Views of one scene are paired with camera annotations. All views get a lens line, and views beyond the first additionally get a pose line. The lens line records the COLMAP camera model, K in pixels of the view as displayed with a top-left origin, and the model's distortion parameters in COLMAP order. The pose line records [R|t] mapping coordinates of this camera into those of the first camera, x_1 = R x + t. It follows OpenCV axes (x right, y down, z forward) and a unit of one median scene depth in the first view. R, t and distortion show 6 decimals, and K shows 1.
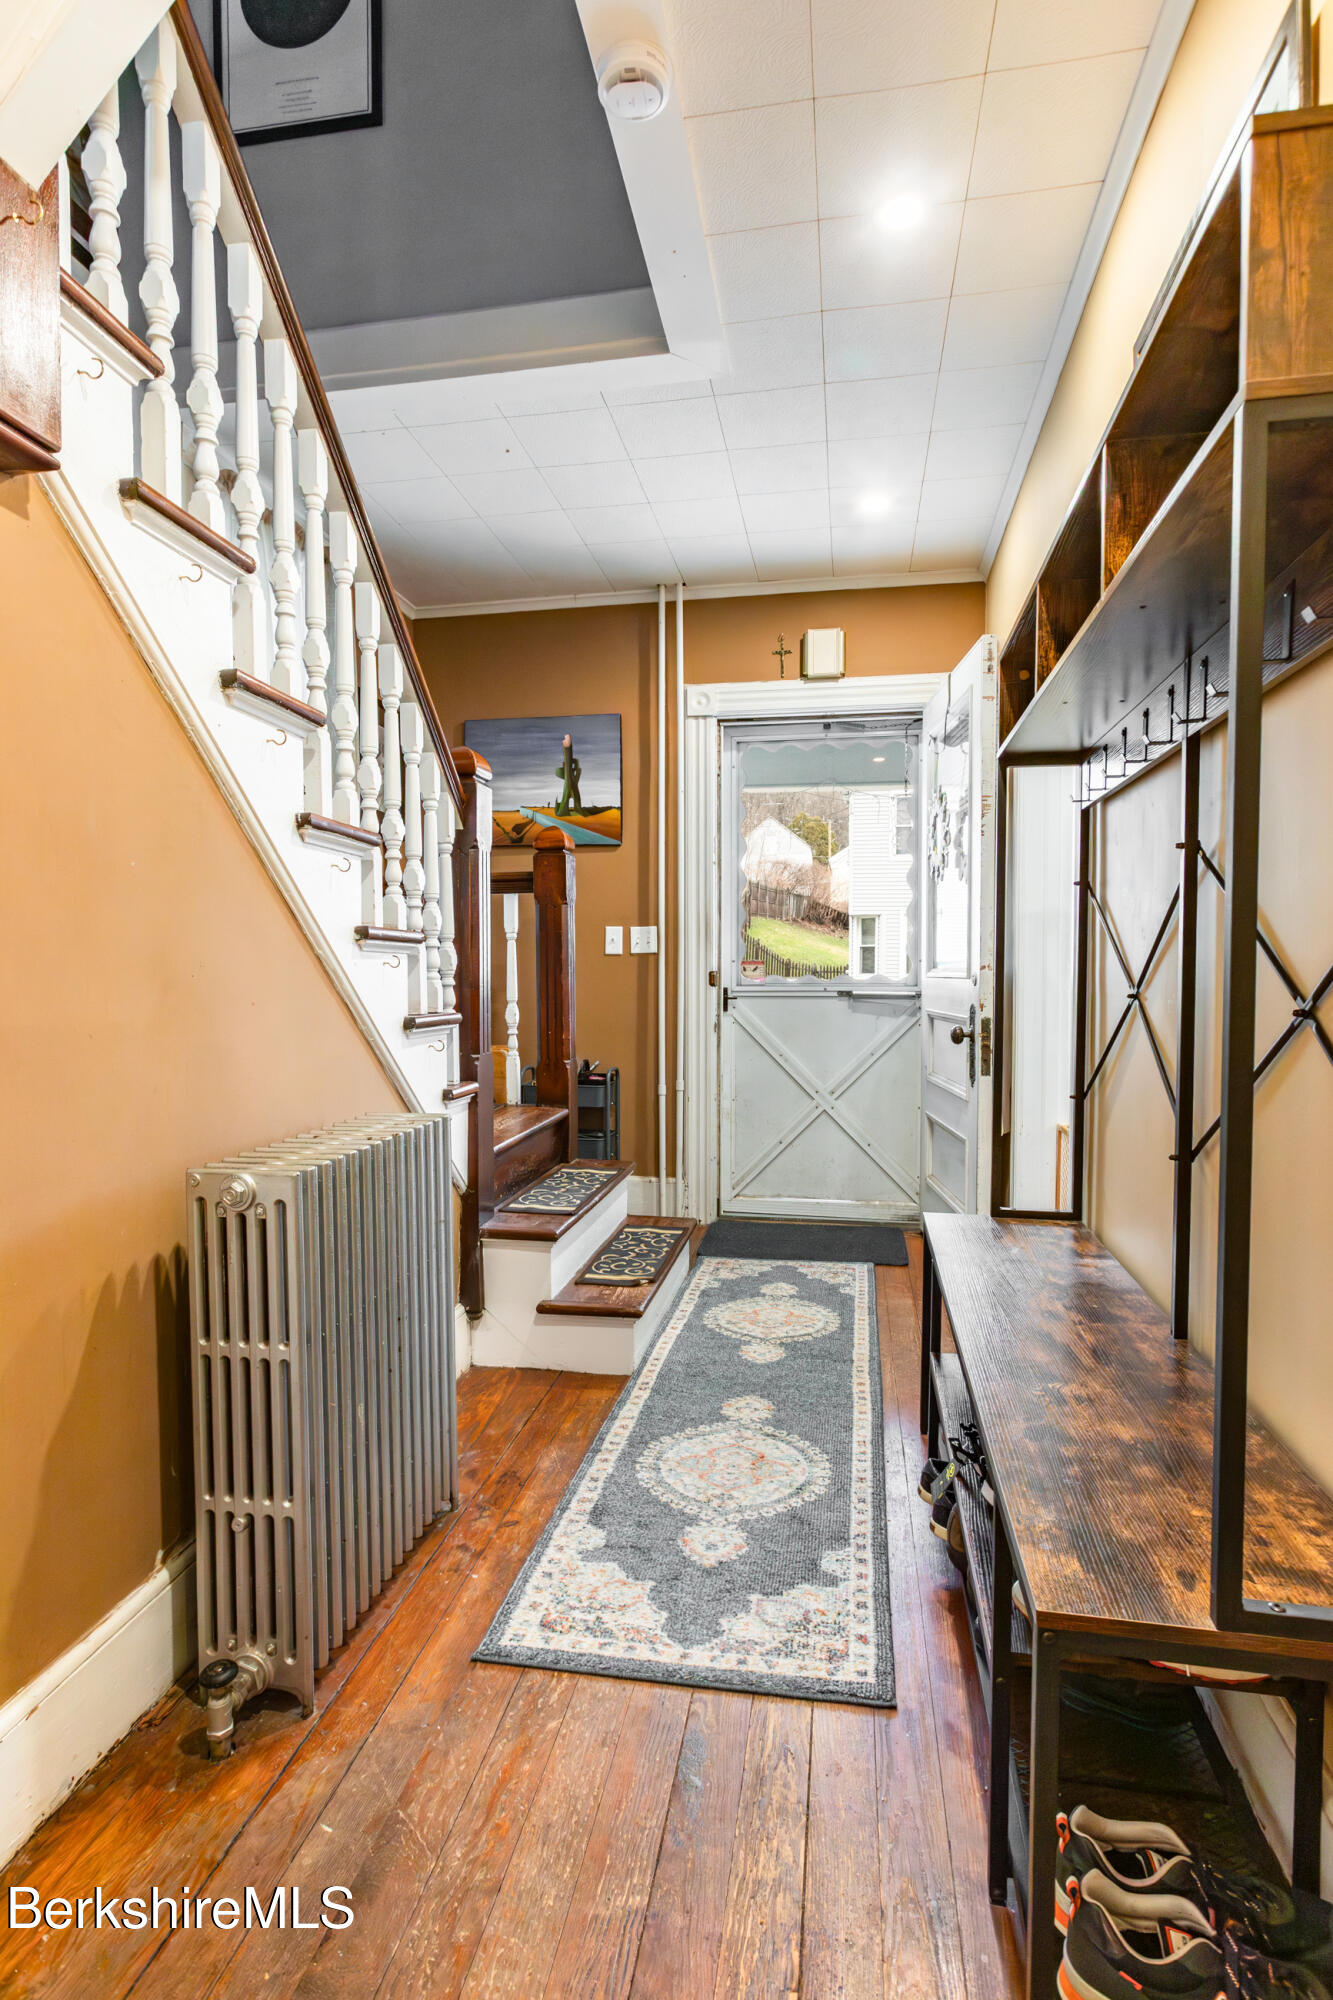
lens RADIAL K [[972.2, 0, 677.3], [0, 972.2, 1004.3], [0, 0, 1]] dist [-0.009398, 0.004055]
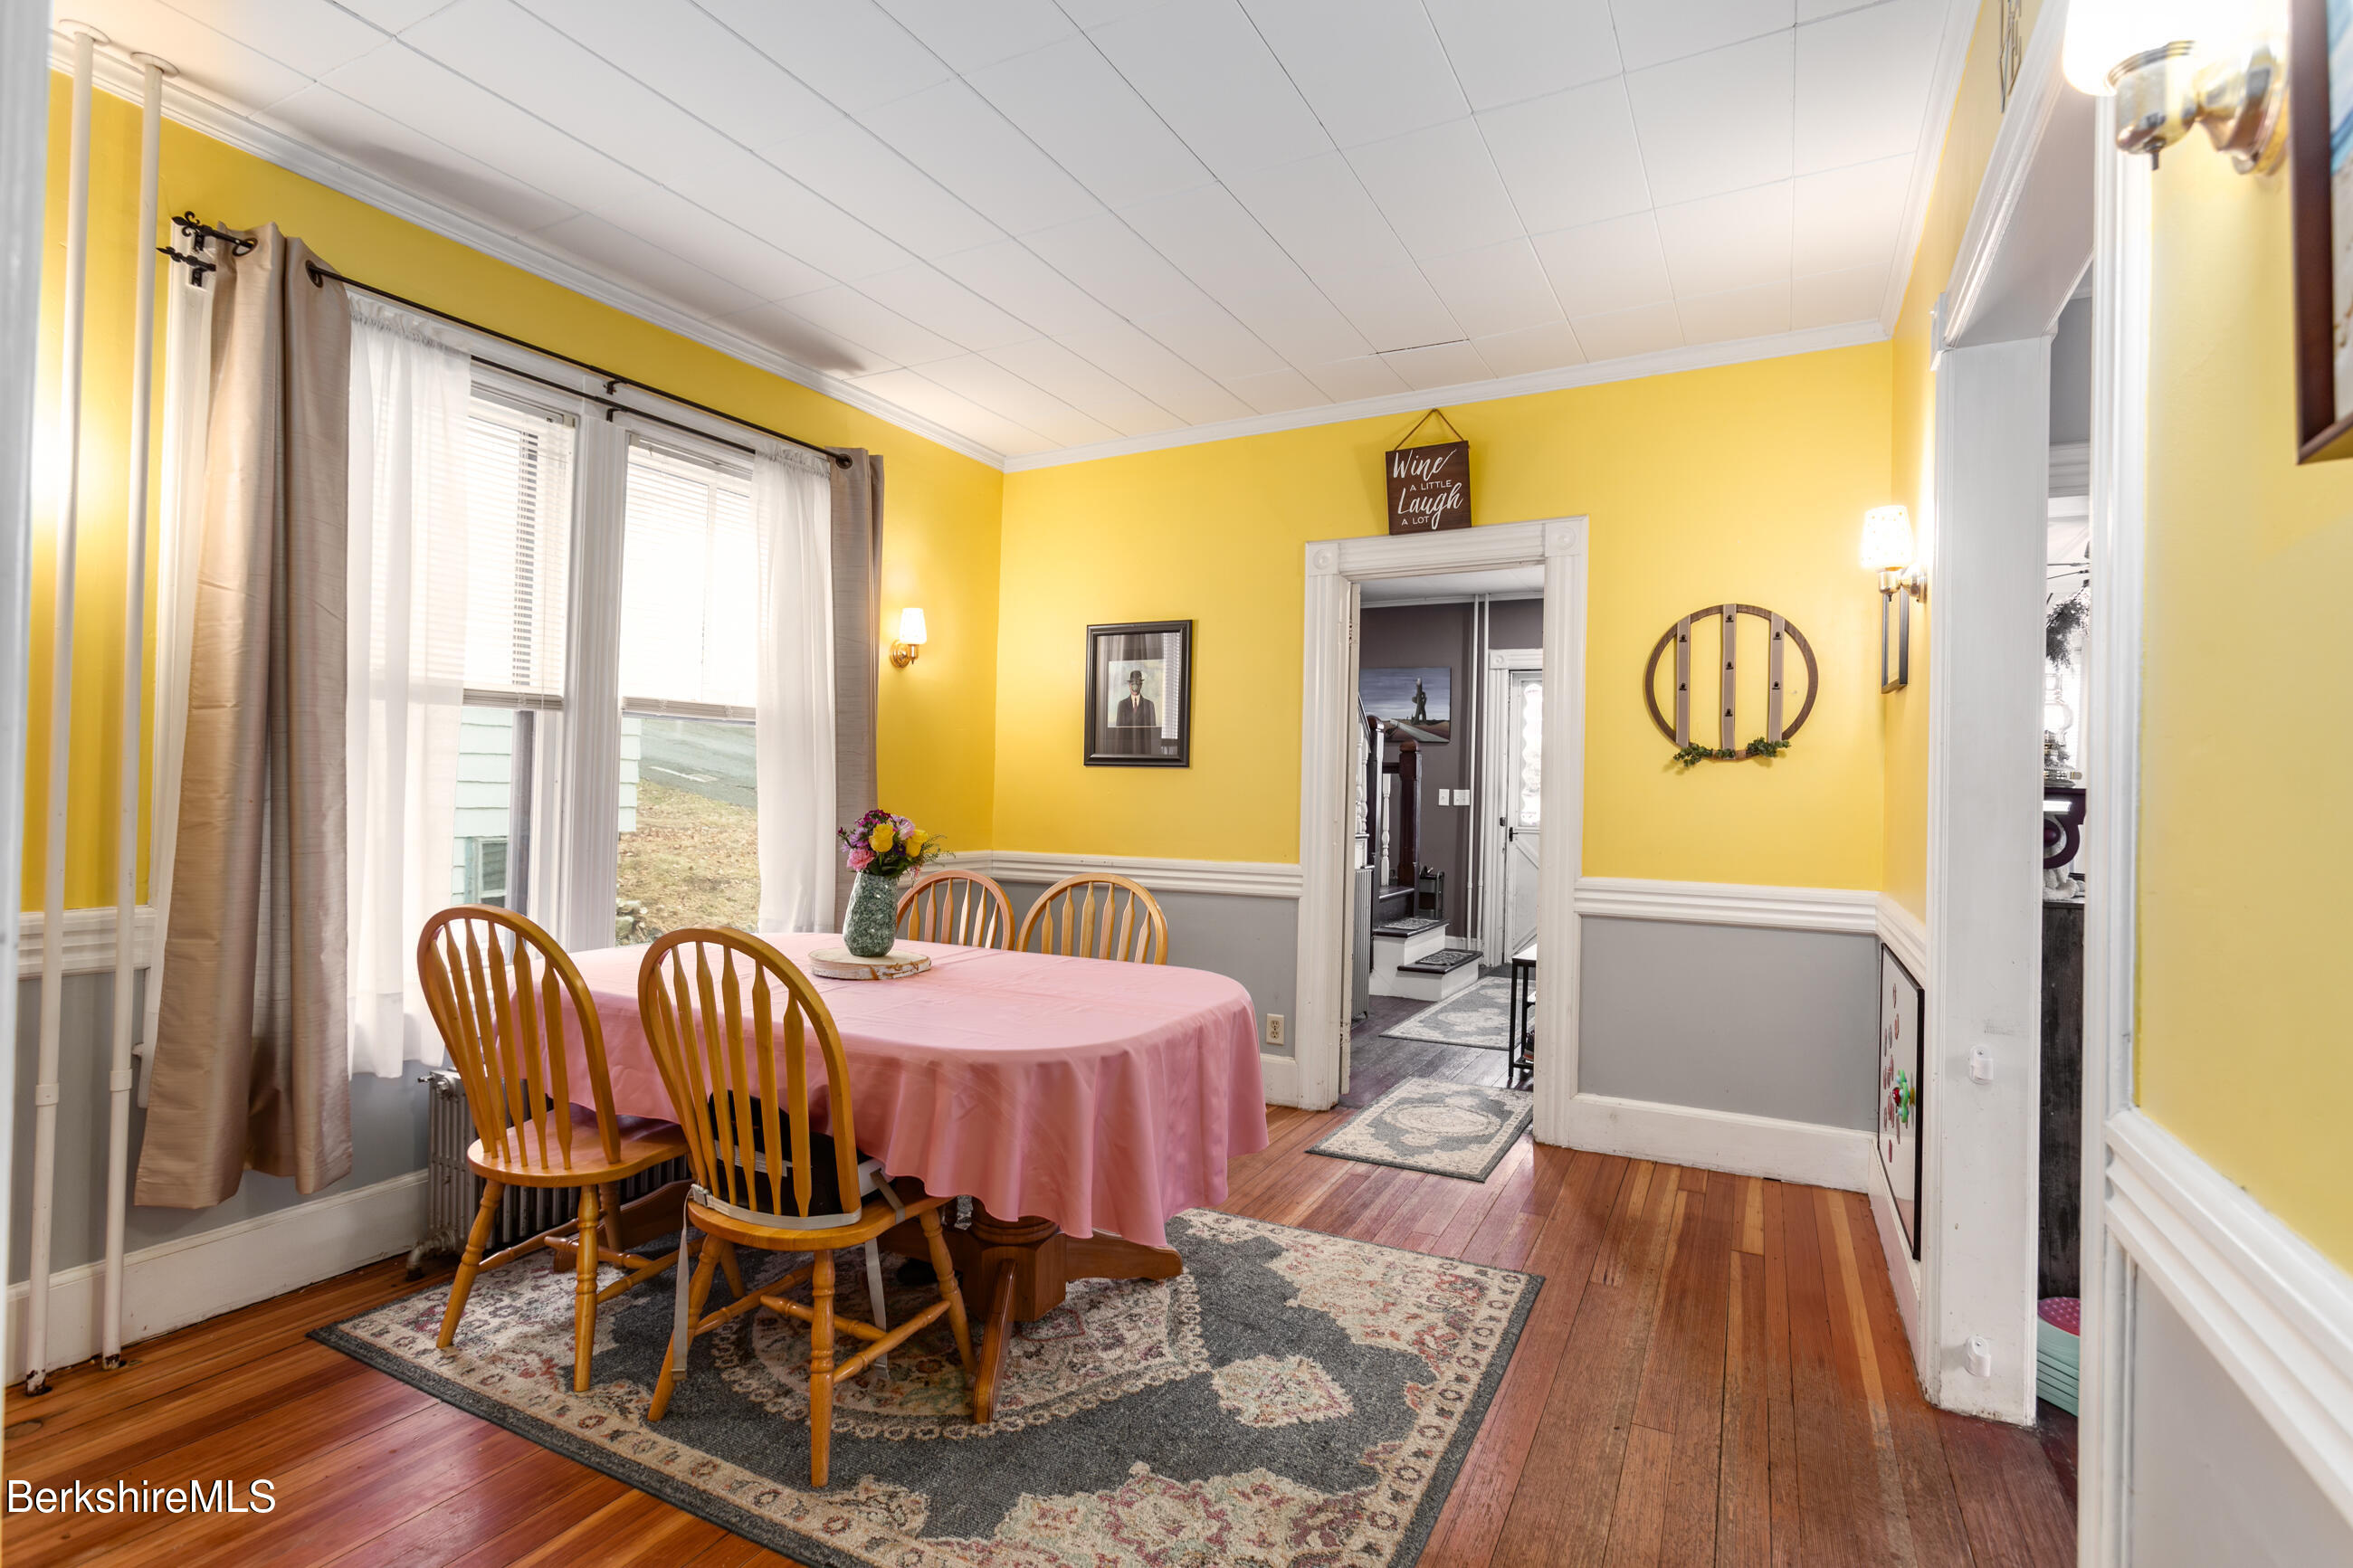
lens RADIAL K [[1143.7, 0, 1186.8], [0, 1143.7, 784.8], [0, 0, 1]] dist [-0.009398, 0.004055]
pose [[0.952370, 0.020819, -0.304232, 0.158428], [-0.036814, 0.998219, -0.046934, 0.031205], [0.302713, 0.055899, 0.951441, -1.433962]]
